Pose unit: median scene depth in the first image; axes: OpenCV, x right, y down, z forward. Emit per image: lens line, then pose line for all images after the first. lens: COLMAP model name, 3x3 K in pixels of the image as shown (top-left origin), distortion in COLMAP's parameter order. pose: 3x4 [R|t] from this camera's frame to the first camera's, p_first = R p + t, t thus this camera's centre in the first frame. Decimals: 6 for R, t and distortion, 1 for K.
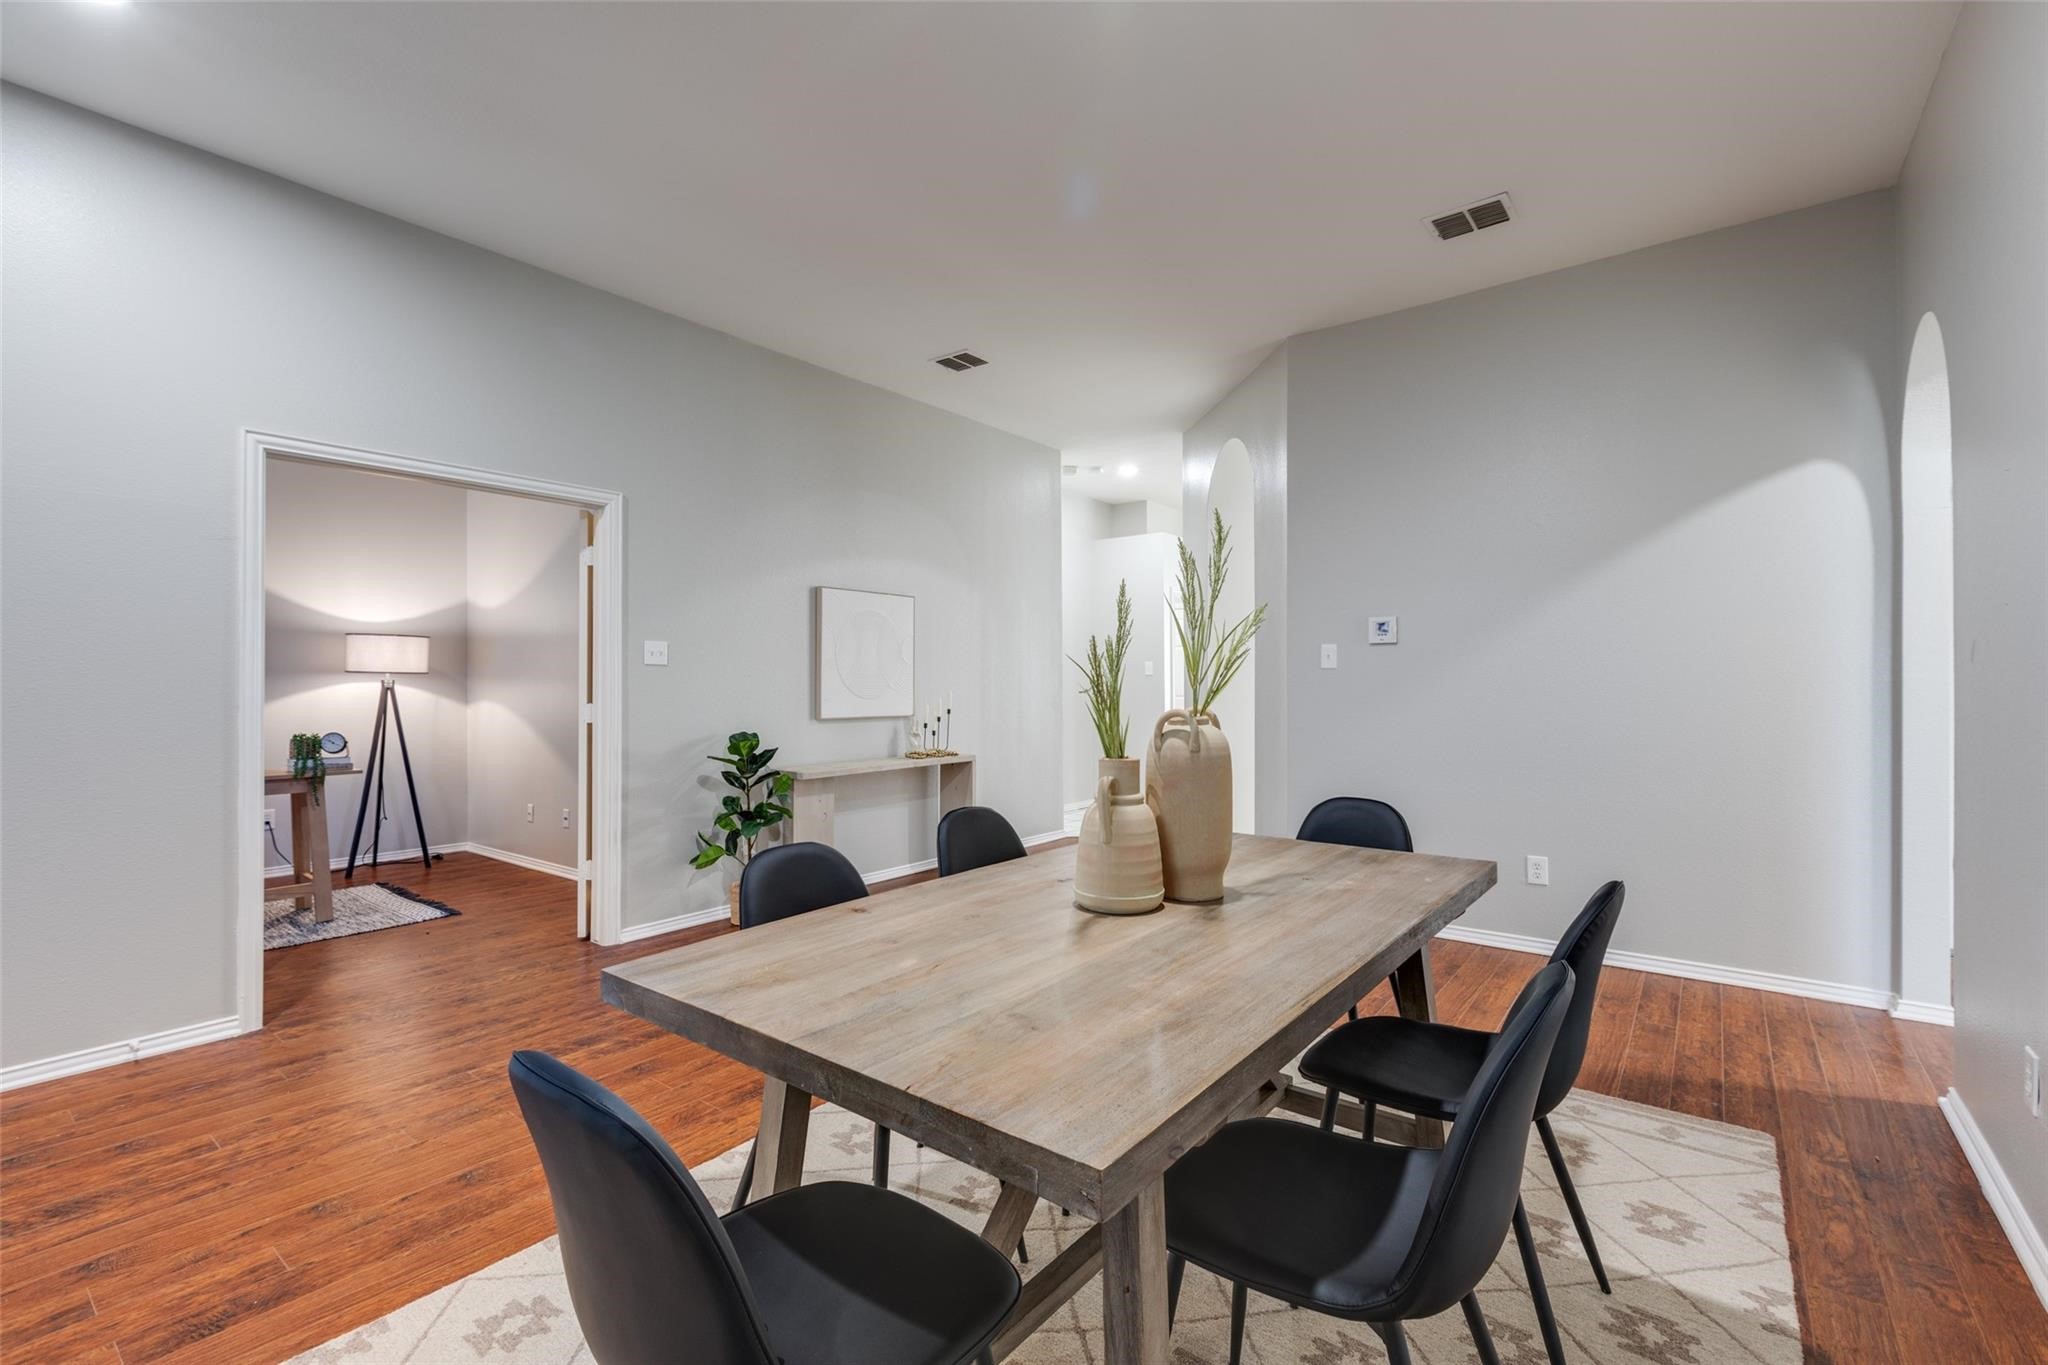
lens RADIAL K [[901.6, 0, 1019.3], [0, 901.6, 681.2], [0, 0, 1]] dist [0.003634, 0.000260]
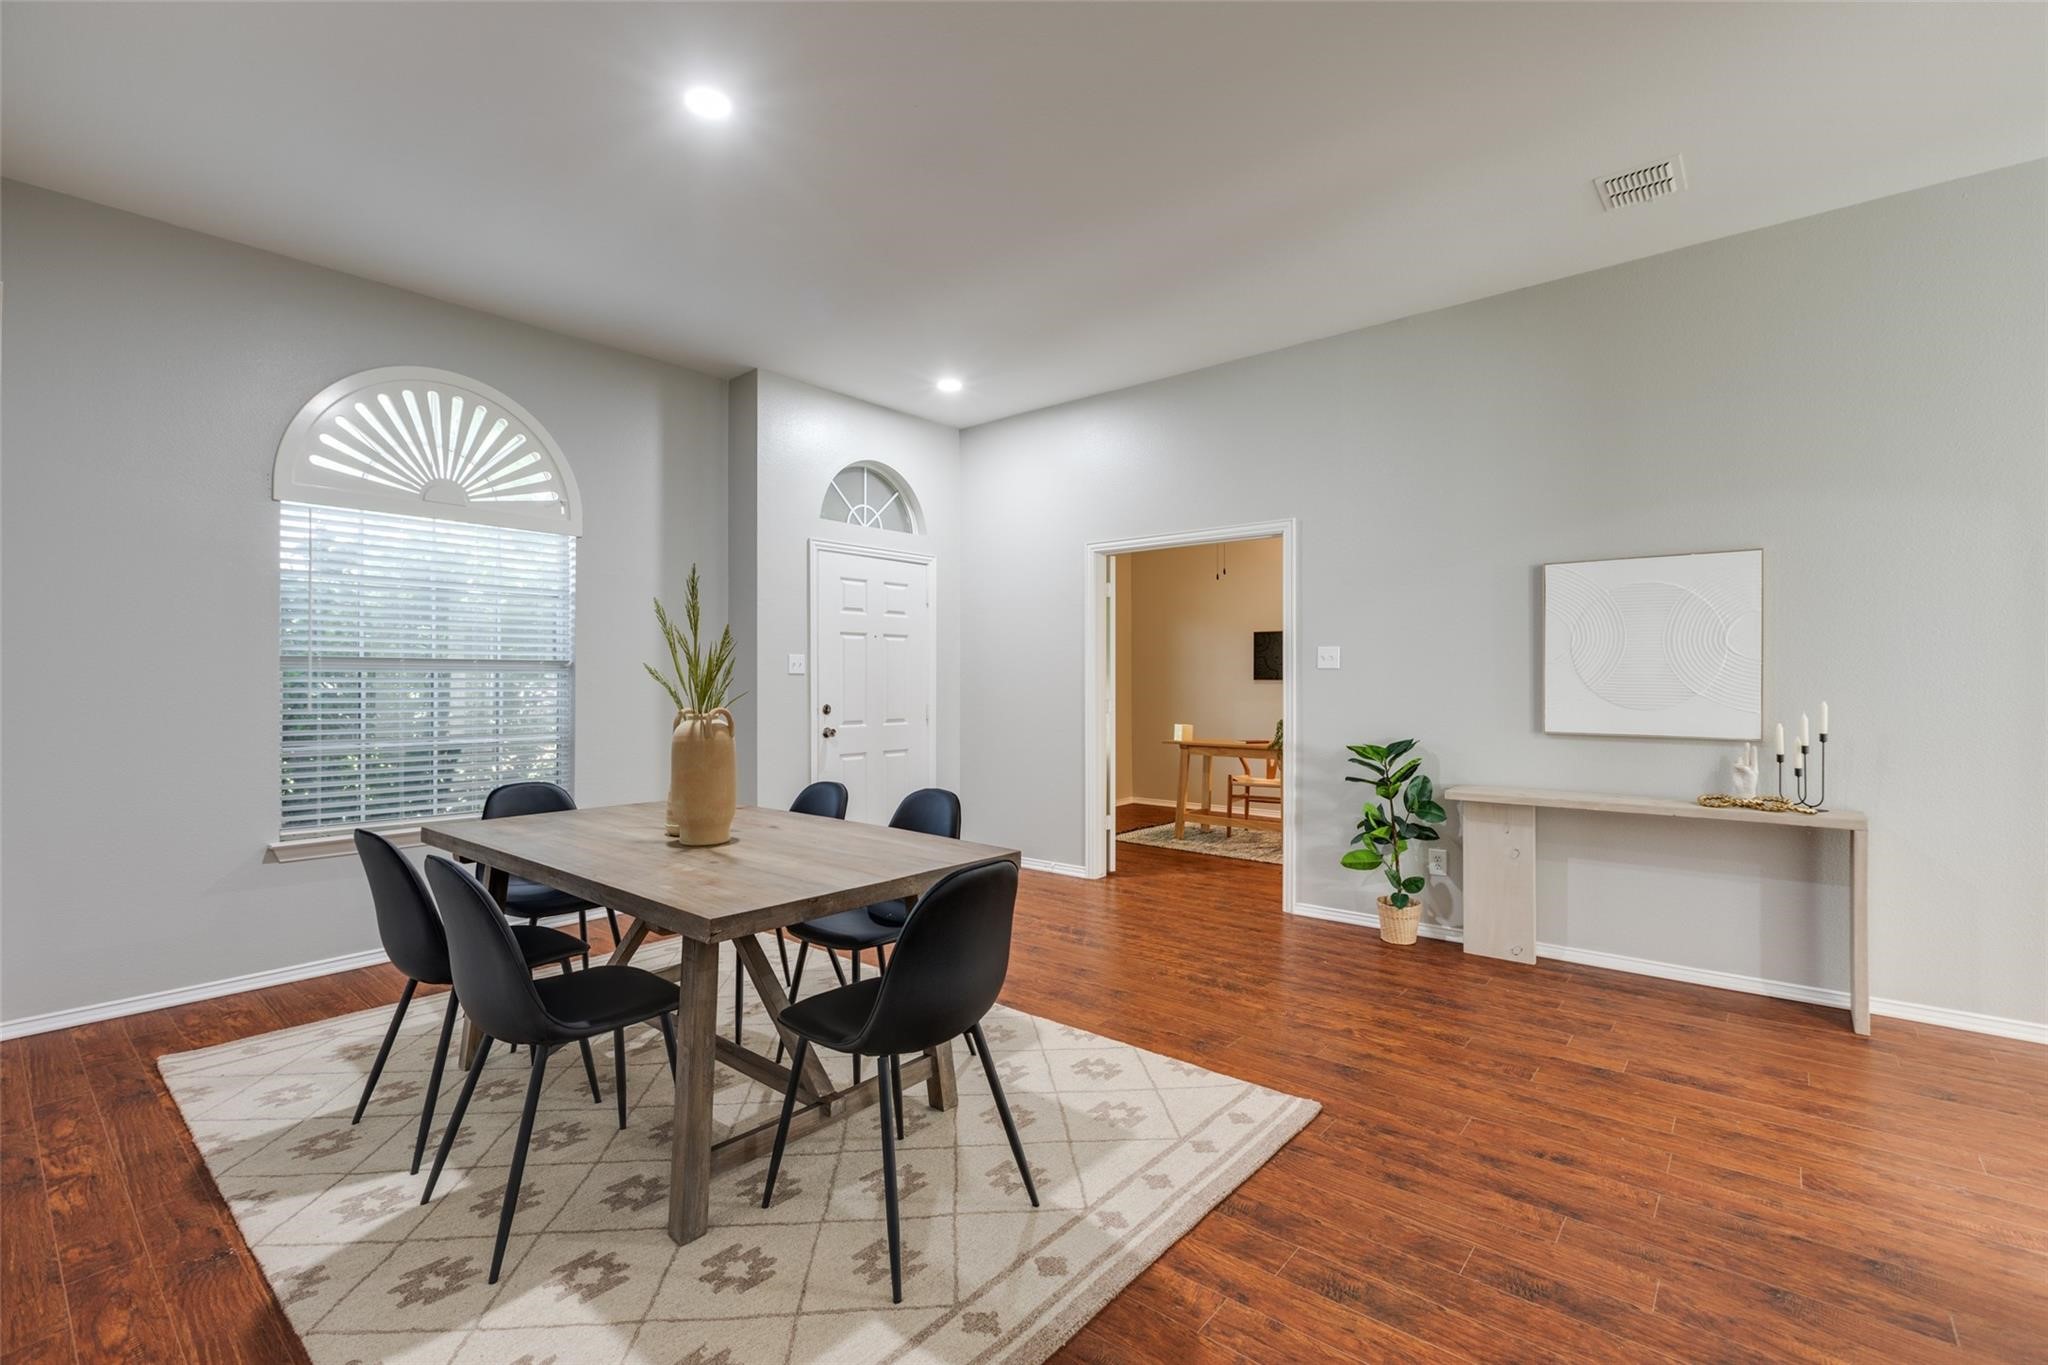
lens RADIAL K [[901.6, 0, 1019.1], [0, 901.6, 682.3], [0, 0, 1]] dist [0.003634, 0.000260]
pose [[-0.045711, 0.000225, -0.998955, 0.669207], [0.000298, 1.000000, 0.000211, -0.002450], [0.998955, -0.000288, -0.045711, 0.667995]]
